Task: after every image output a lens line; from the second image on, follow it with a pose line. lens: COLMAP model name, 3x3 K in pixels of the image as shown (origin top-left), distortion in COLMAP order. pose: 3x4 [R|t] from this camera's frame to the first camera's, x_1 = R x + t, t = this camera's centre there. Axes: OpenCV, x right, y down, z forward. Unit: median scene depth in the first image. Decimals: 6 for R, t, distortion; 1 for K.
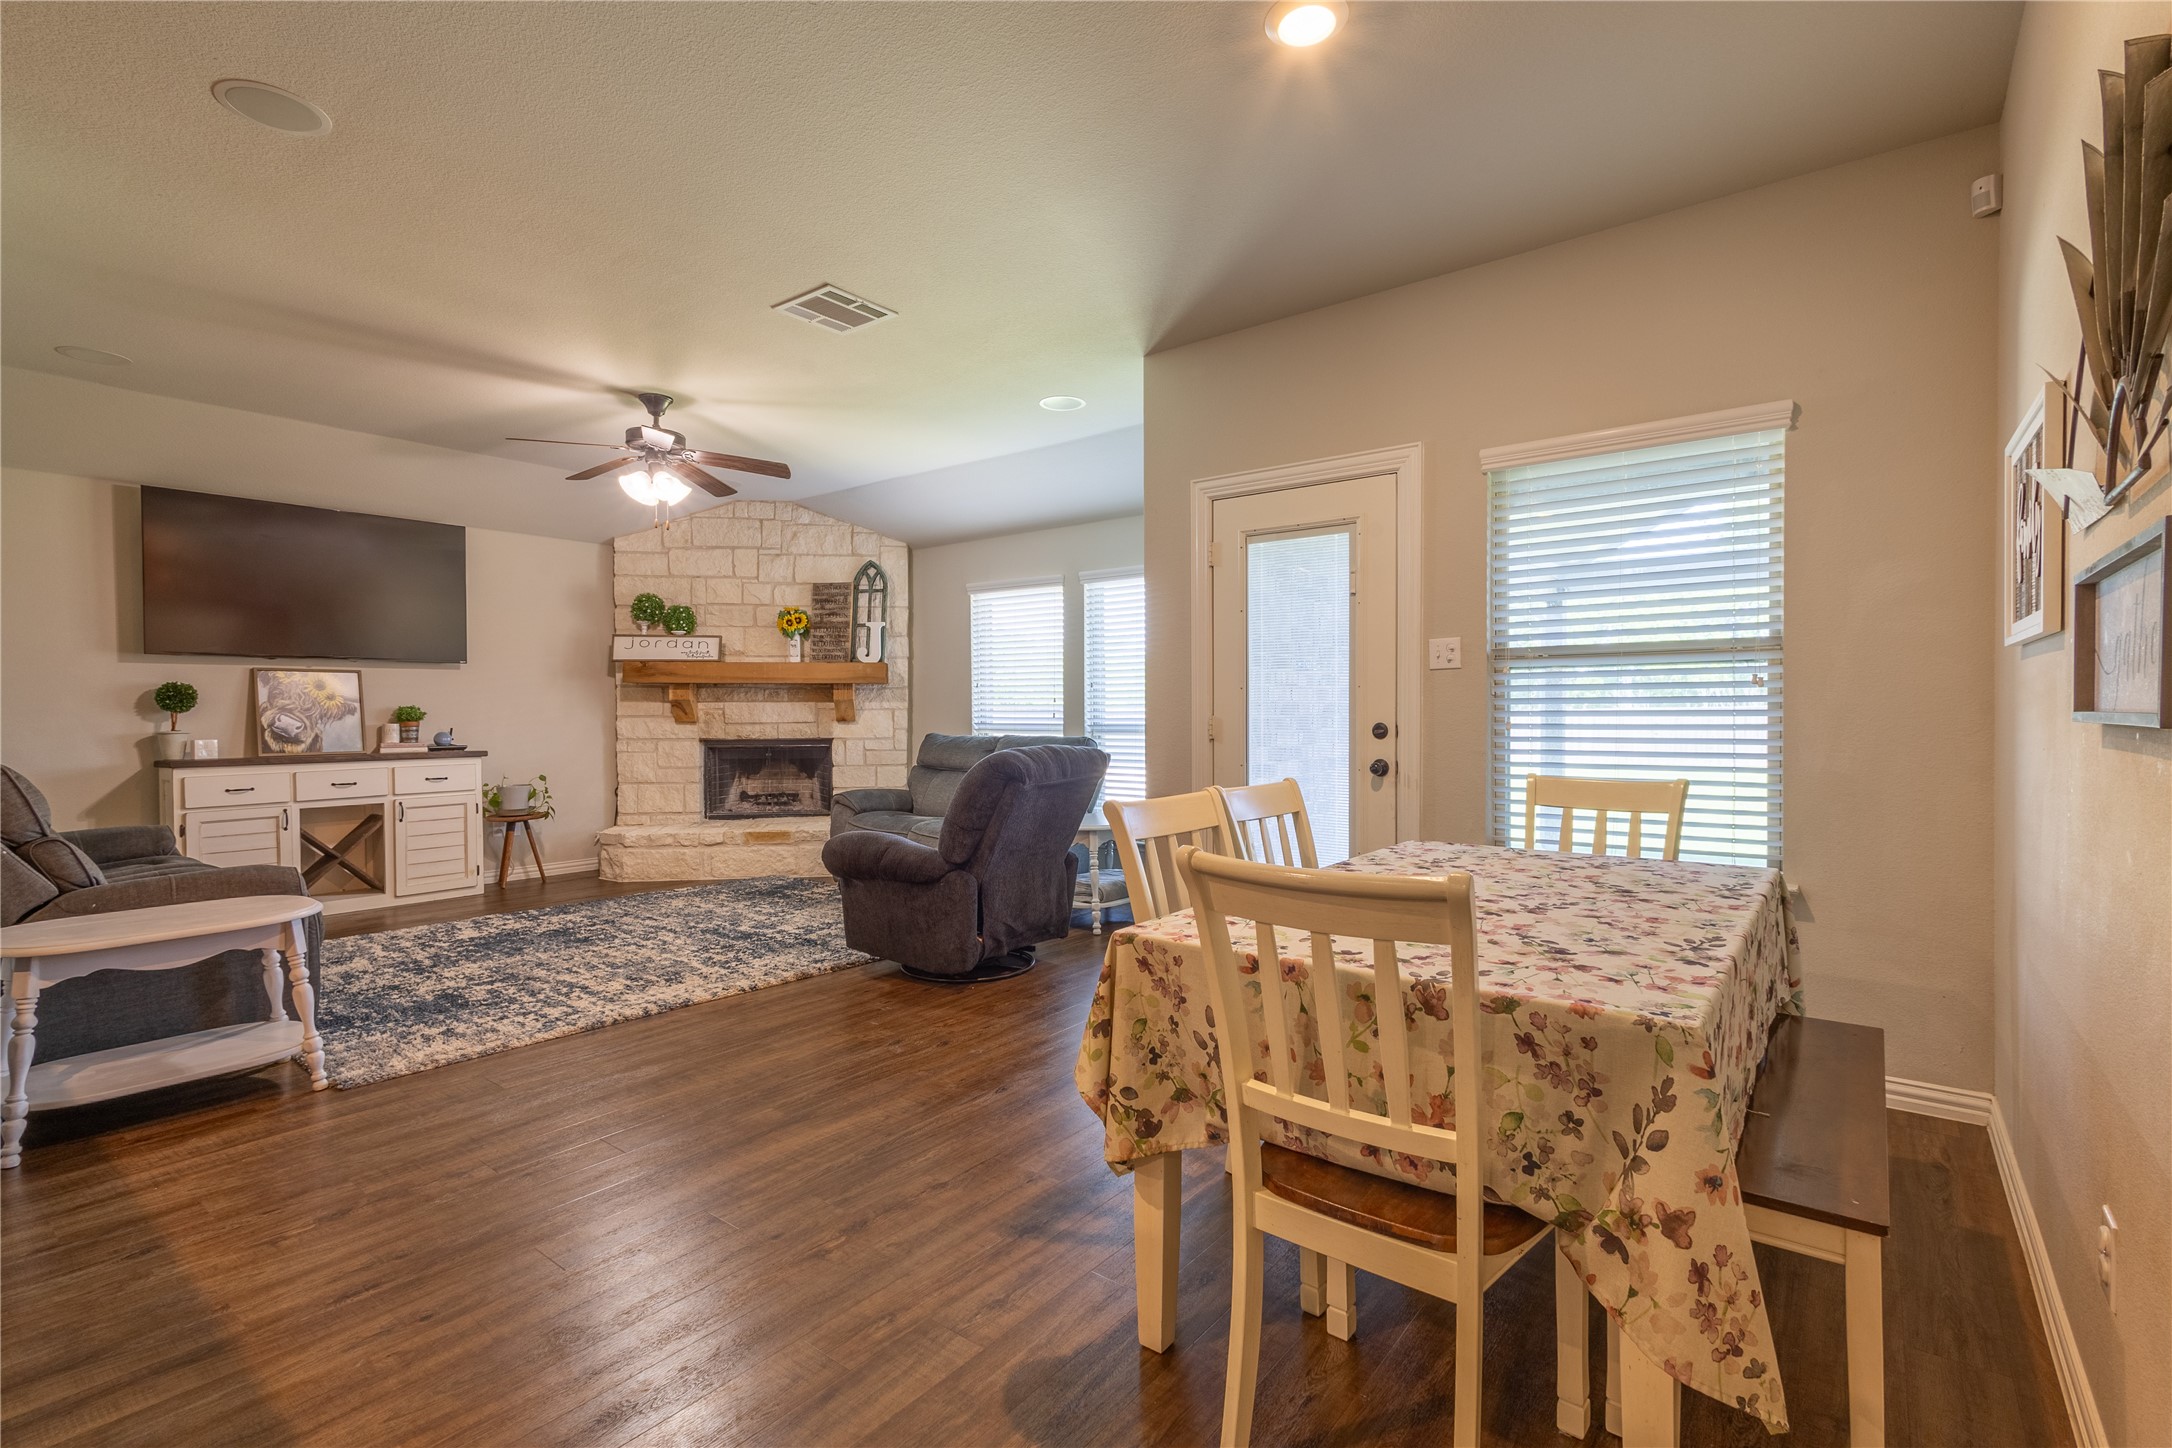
lens RADIAL K [[992.4, 0, 1090.8], [0, 992.4, 720.4], [0, 0, 1]] dist [0.014154, -0.005989]
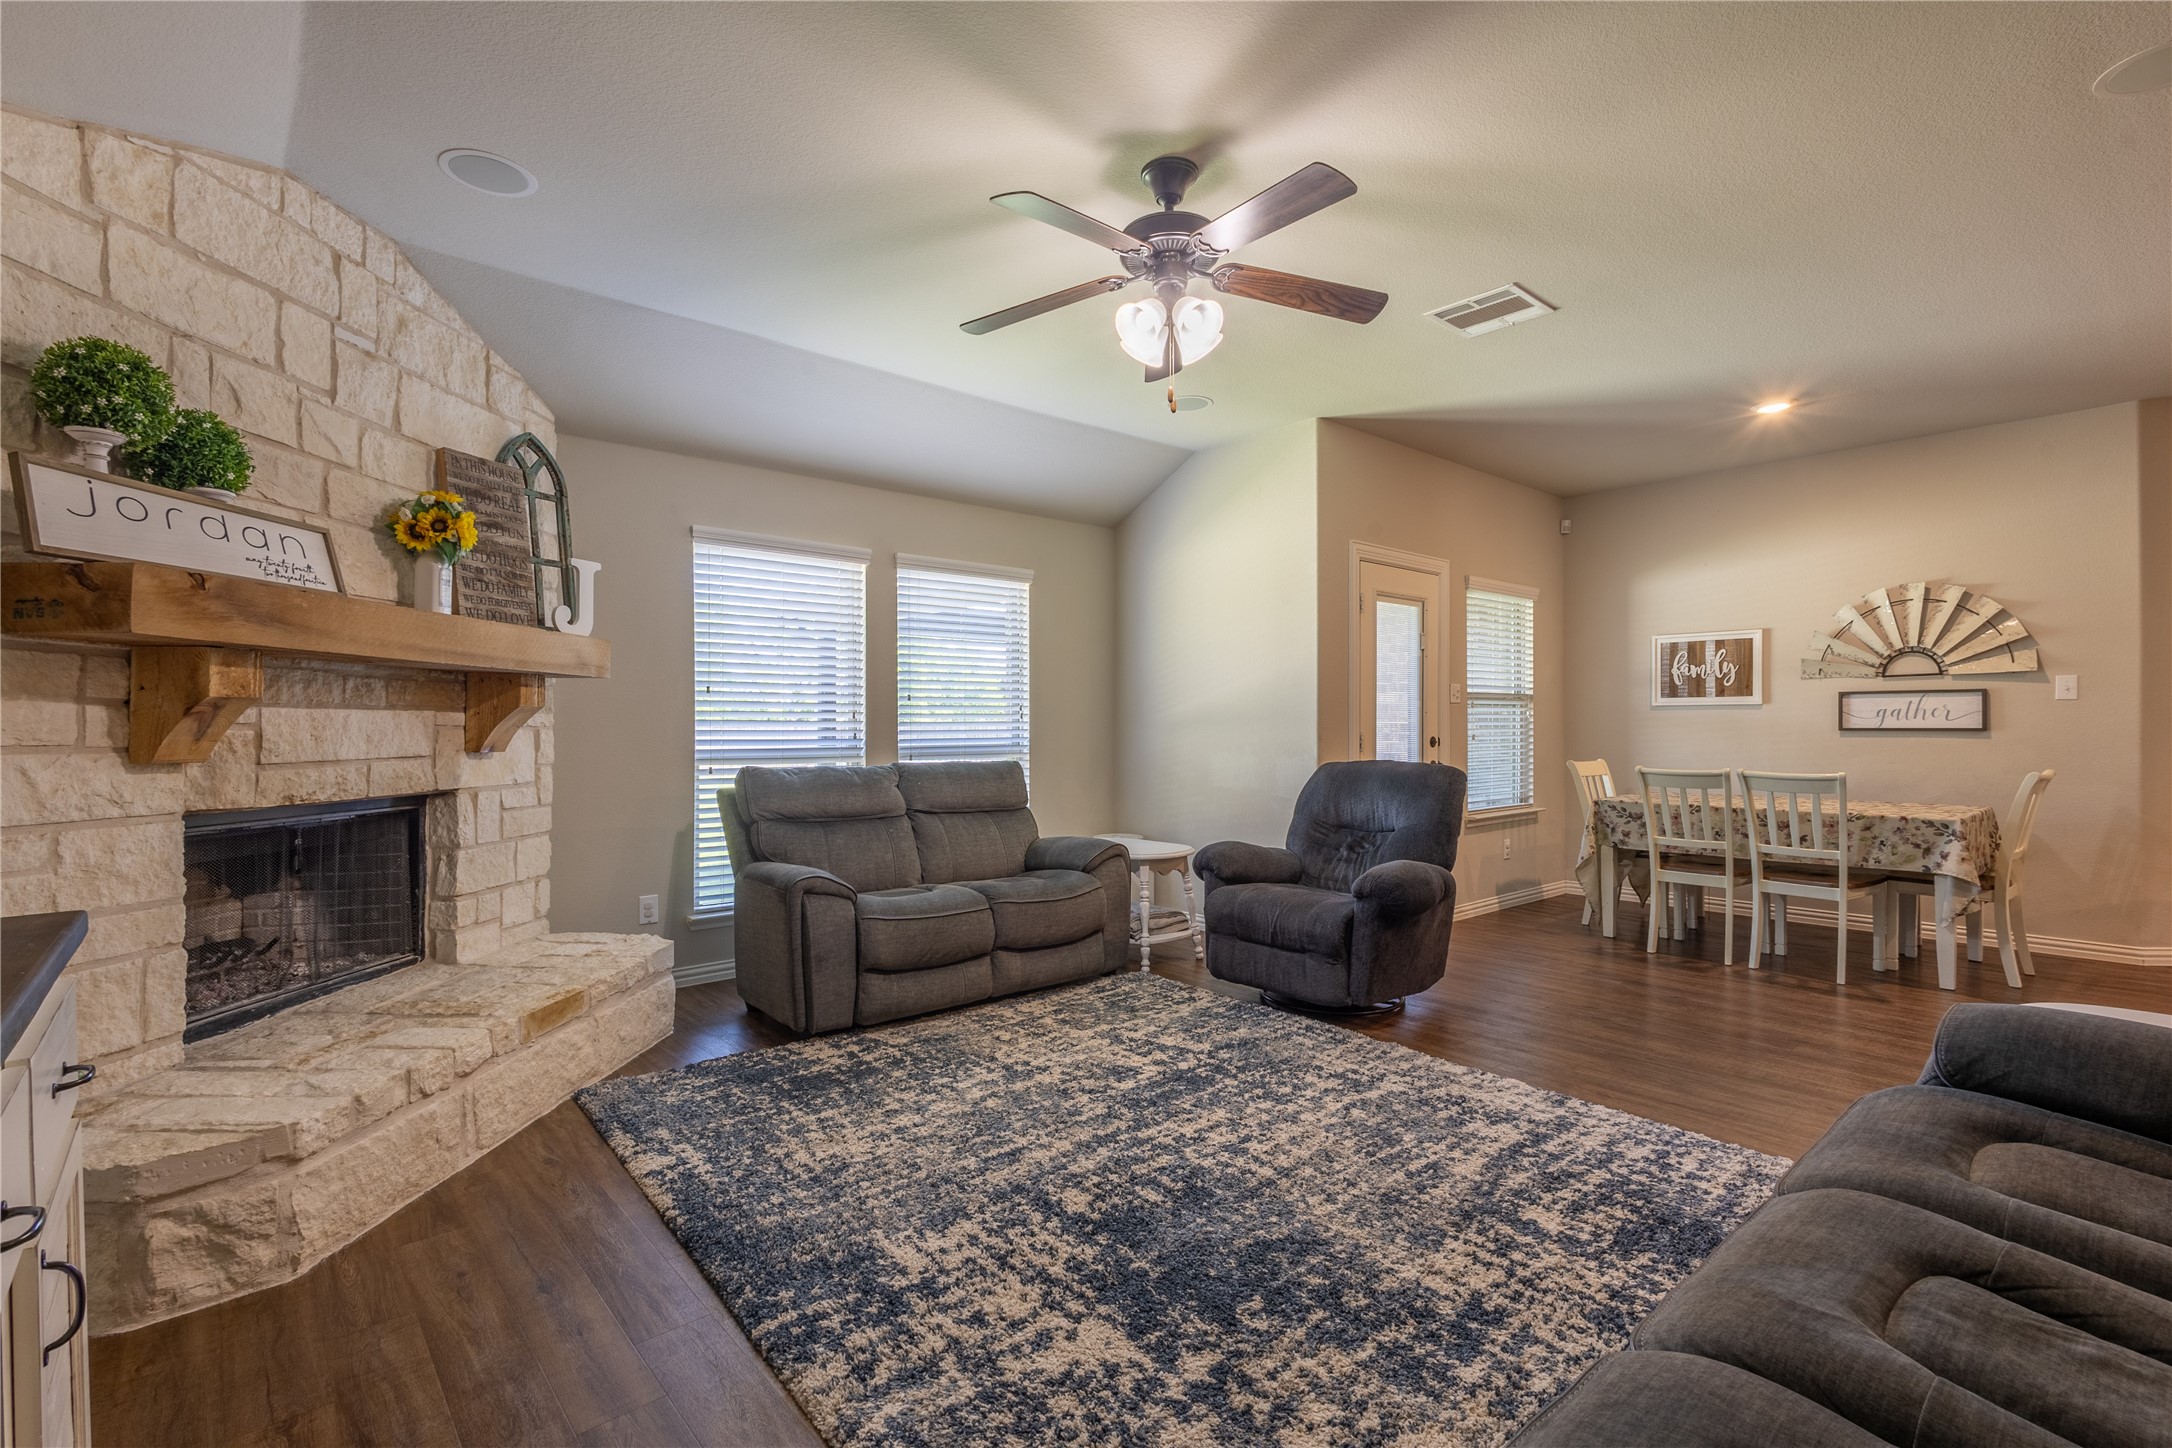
lens RADIAL K [[992.4, 0, 1080.0], [0, 992.4, 722.1], [0, 0, 1]] dist [0.014154, -0.005989]
pose [[0.193634, 0.007719, 0.981044, -0.680930], [0.011449, 0.999883, -0.010127, -0.005628], [-0.981007, 0.013192, 0.193523, 0.645932]]
